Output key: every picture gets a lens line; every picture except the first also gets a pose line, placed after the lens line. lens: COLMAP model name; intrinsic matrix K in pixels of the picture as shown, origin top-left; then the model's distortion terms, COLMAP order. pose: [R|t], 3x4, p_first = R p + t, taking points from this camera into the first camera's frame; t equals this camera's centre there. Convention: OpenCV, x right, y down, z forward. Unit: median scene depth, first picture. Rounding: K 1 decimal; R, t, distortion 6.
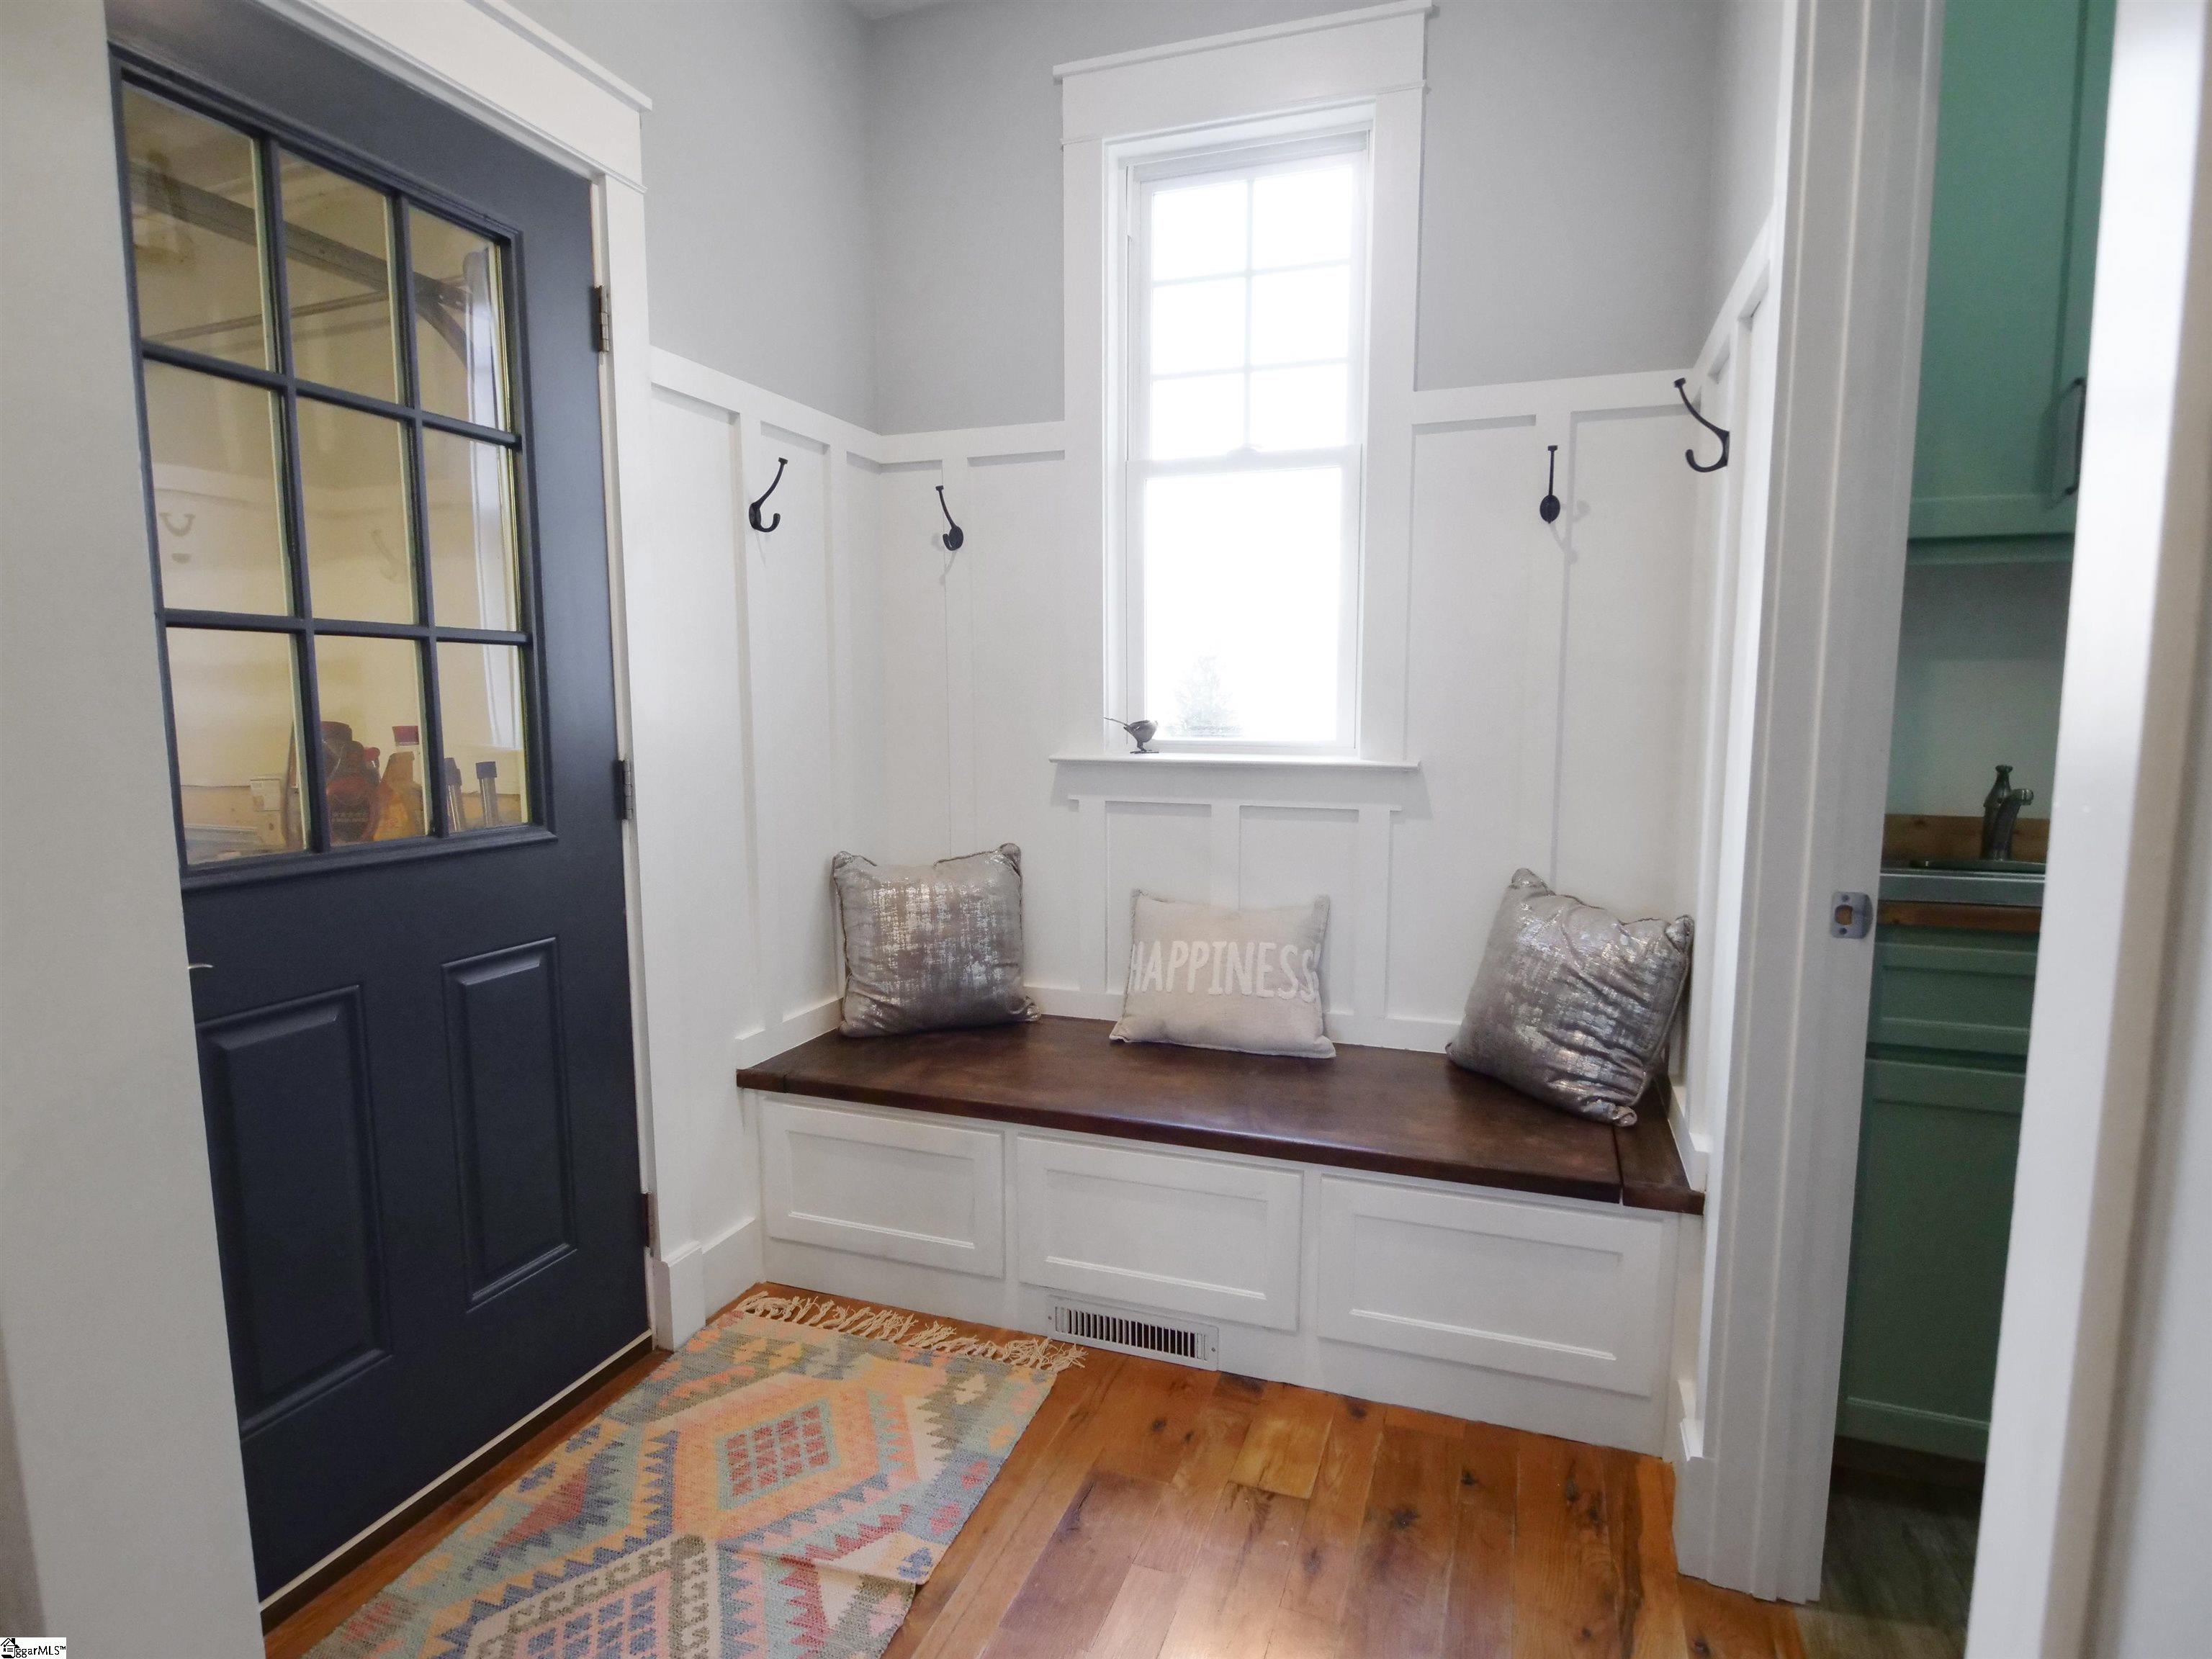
lens RADIAL K [[1185.5, 0, 1109.1], [0, 1185.5, 836.8], [0, 0, 1]] dist [-0.005515, -0.001494]
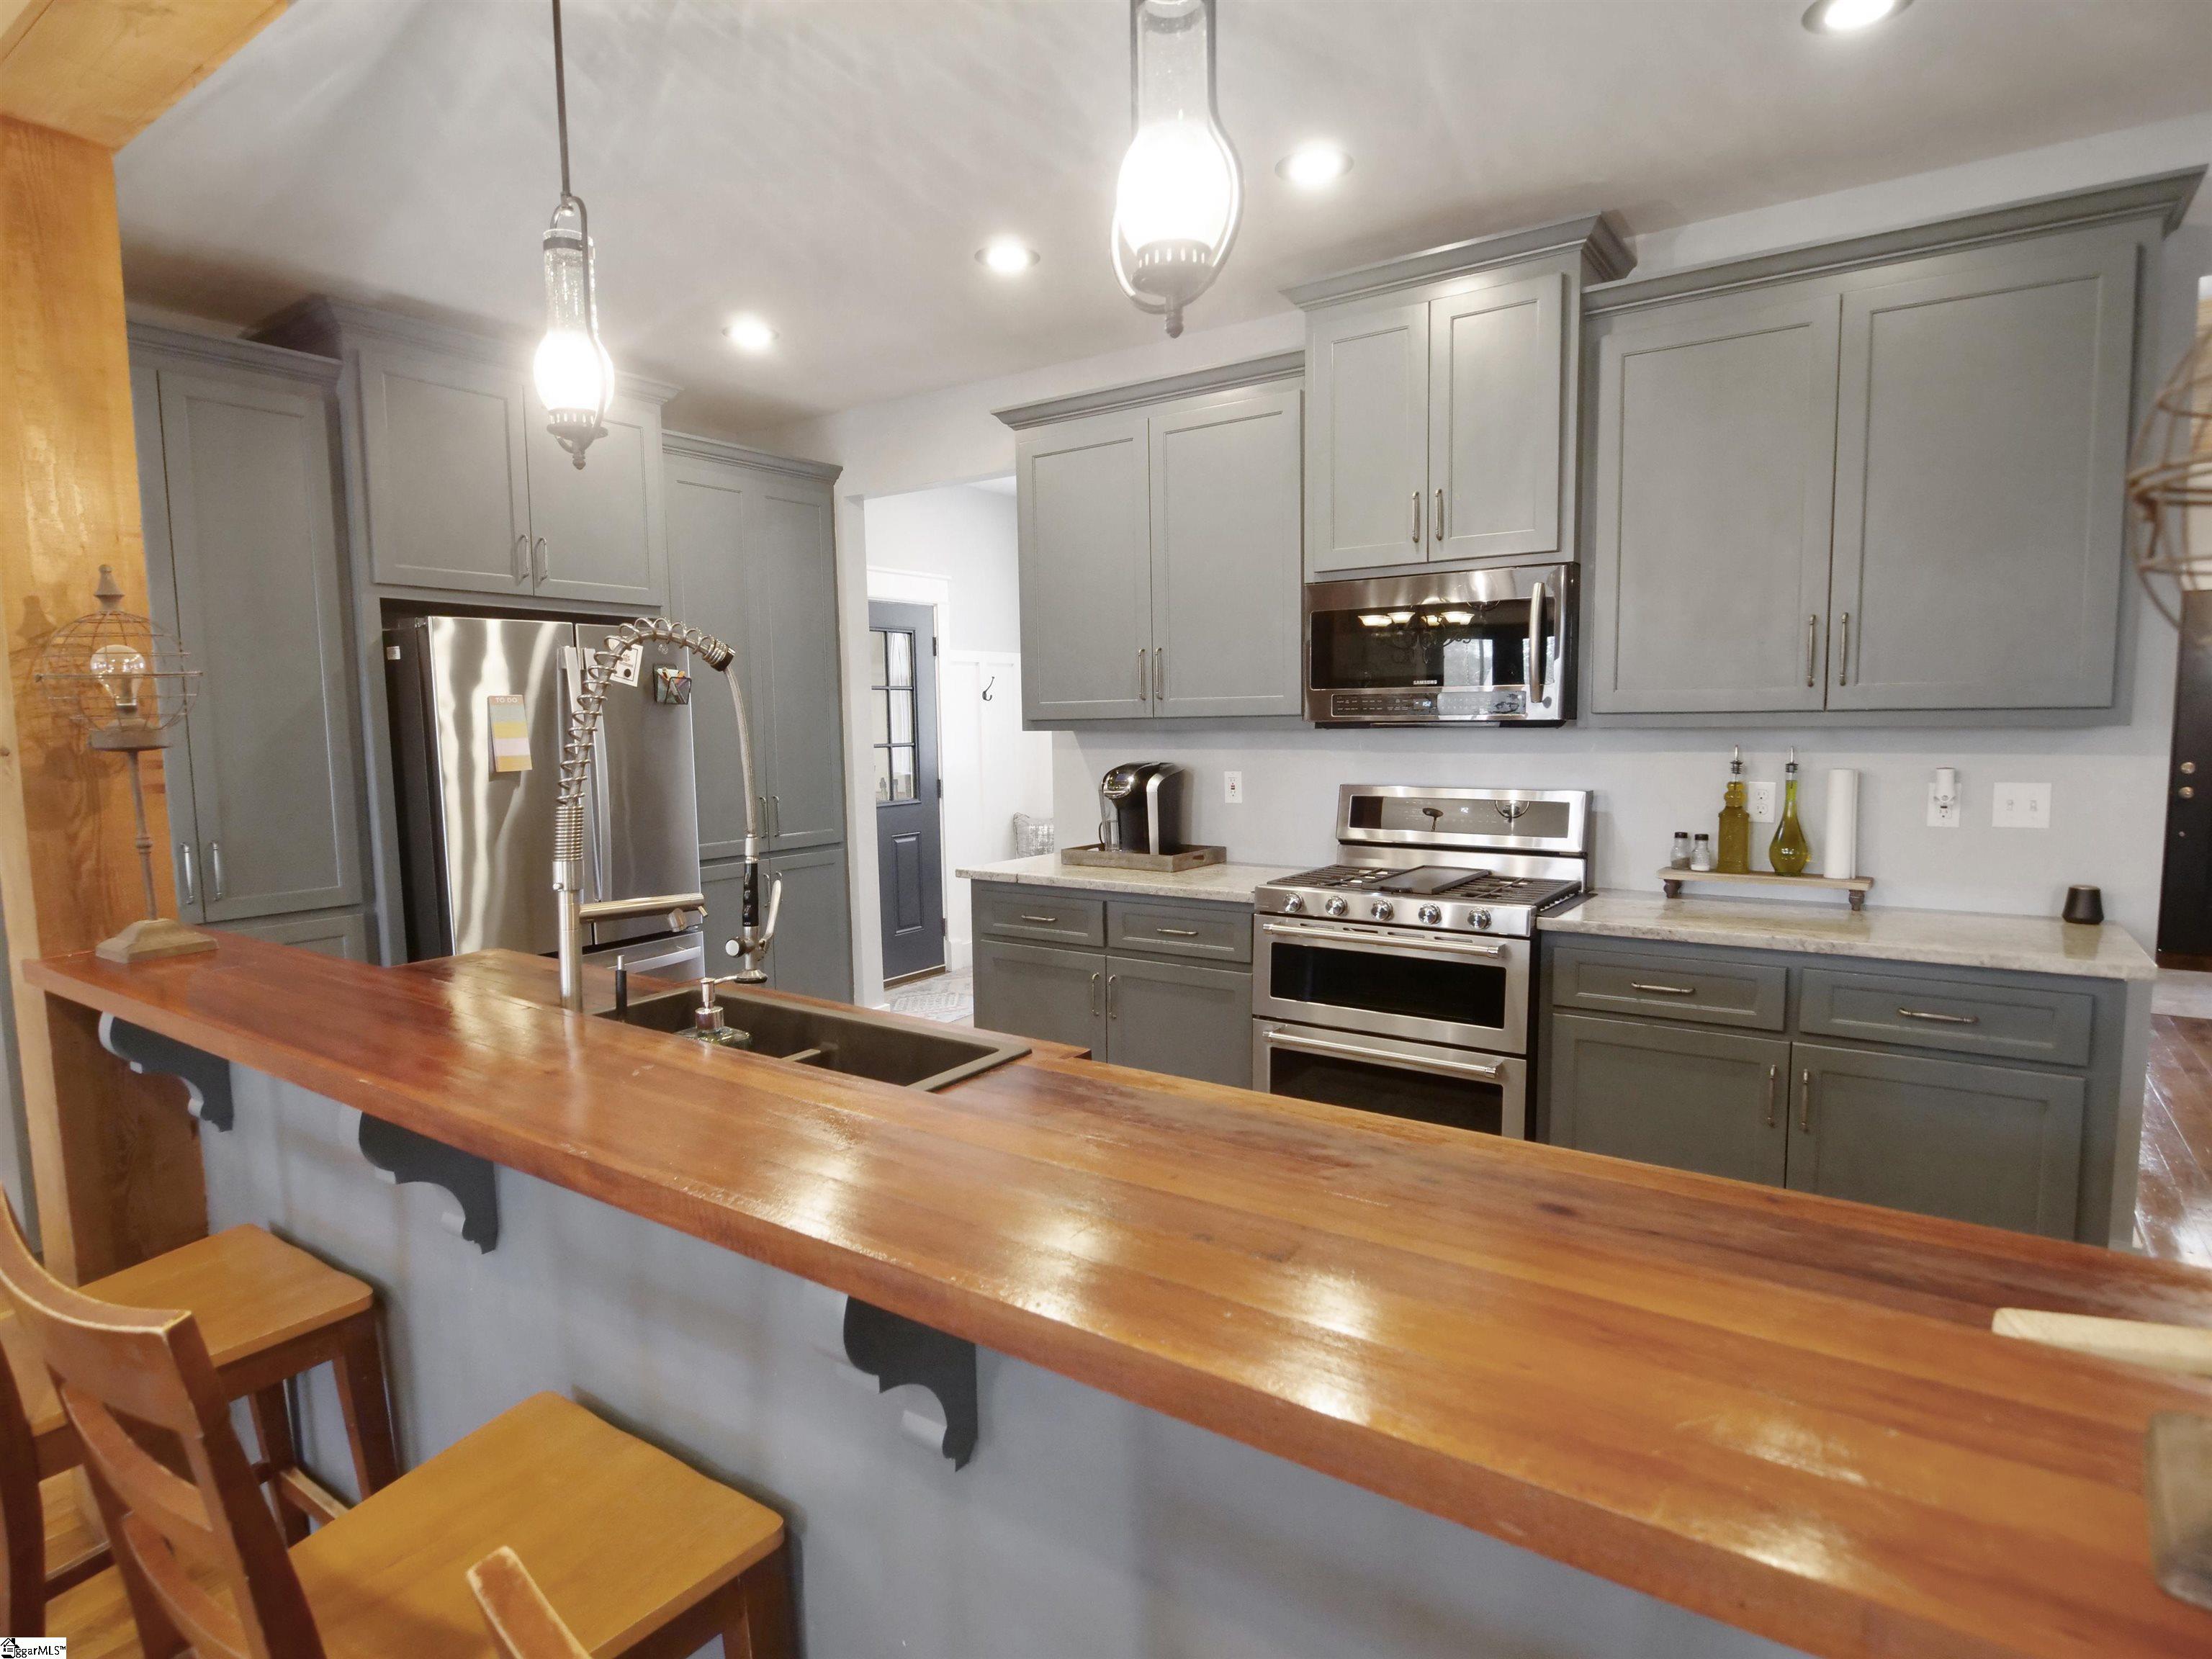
lens RADIAL K [[1185.5, 0, 1109.6], [0, 1185.5, 827.7], [0, 0, 1]] dist [-0.005515, -0.001494]
pose [[0.962926, 0.016618, -0.269253, 0.878023], [-0.020517, 0.999721, -0.011676, 0.092647], [0.268984, 0.016767, 0.962999, -1.918381]]
